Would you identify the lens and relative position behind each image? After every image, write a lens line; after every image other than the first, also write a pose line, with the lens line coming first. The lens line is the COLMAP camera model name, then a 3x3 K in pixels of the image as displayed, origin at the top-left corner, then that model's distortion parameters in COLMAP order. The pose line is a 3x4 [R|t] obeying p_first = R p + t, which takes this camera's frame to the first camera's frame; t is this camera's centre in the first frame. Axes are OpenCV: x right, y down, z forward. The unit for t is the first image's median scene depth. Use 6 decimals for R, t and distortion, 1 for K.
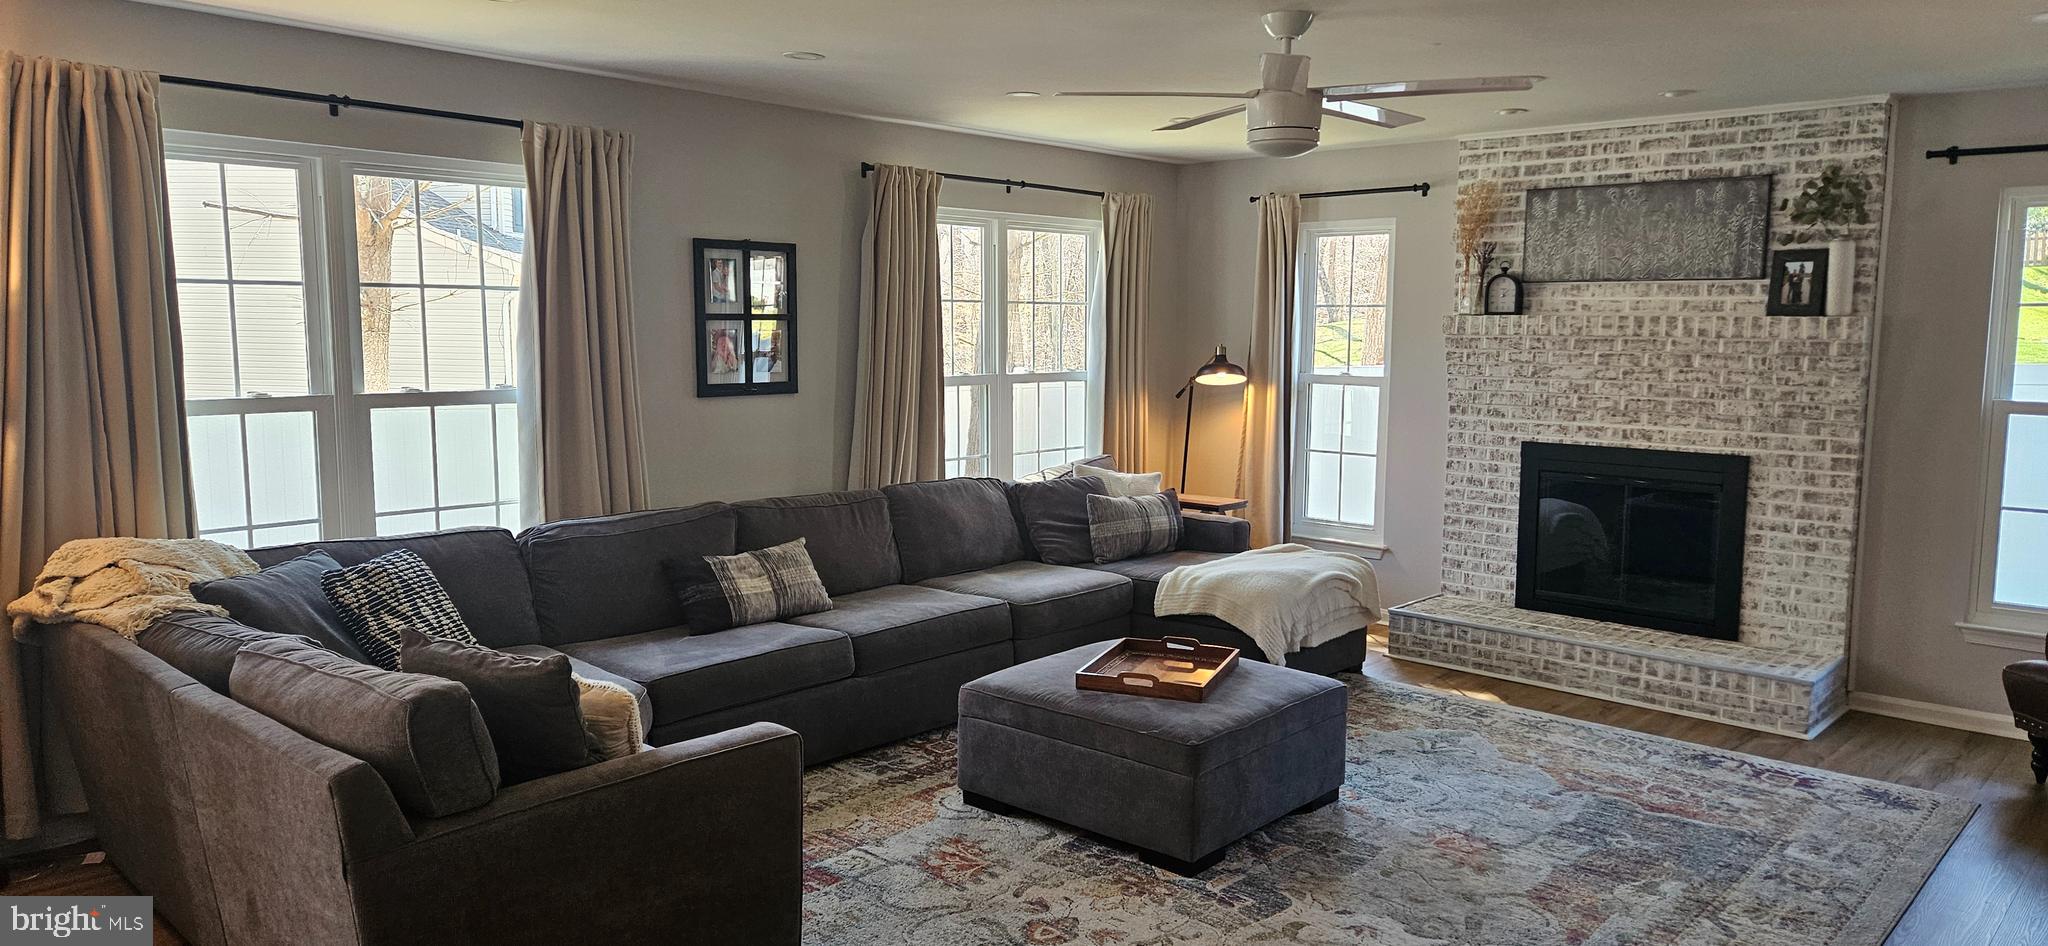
lens RADIAL K [[1369.7, 0, 1052.7], [0, 1369.7, 468.8], [0, 0, 1]] dist [0.083937, -0.060003]
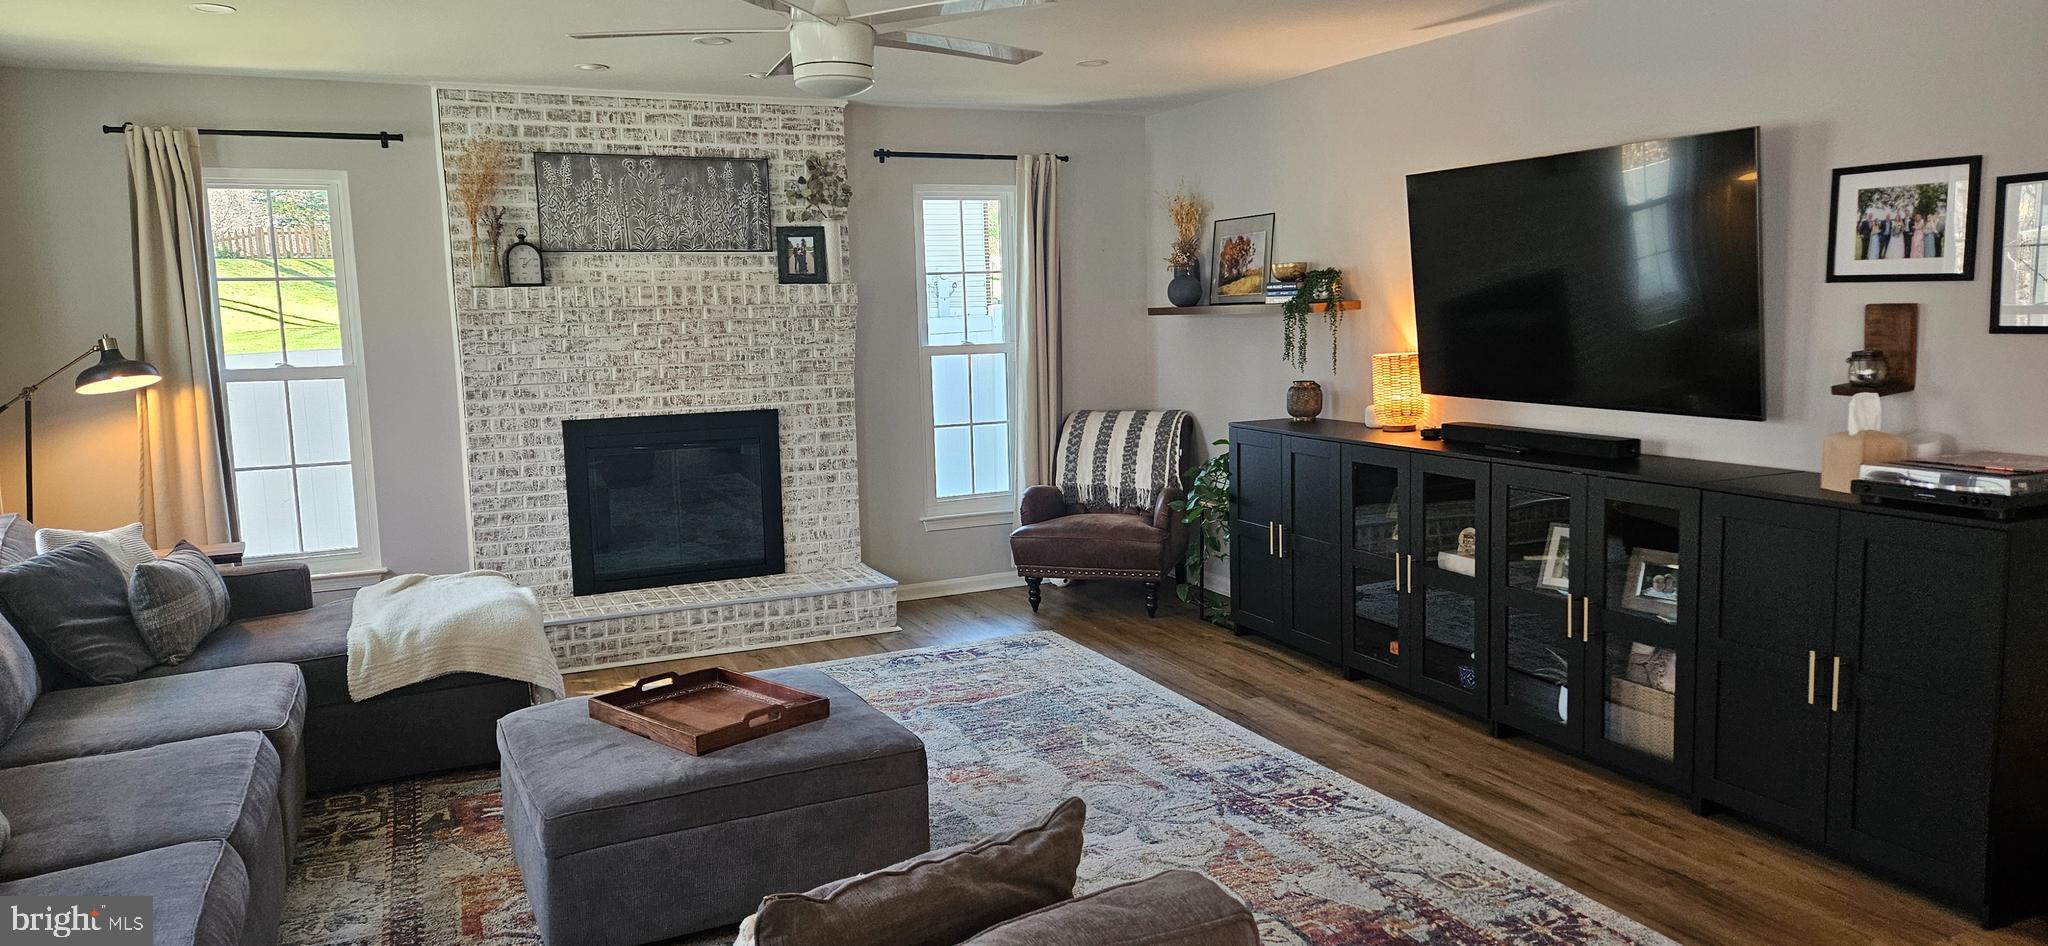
lens RADIAL K [[1369.7, 0, 1052.7], [0, 1369.7, 468.8], [0, 0, 1]] dist [0.083937, -0.060003]
pose [[0.386804, -0.135982, 0.912081, -0.432209], [0.126881, 0.987509, 0.093419, -0.036294], [-0.913391, 0.079591, 0.399226, 0.348696]]
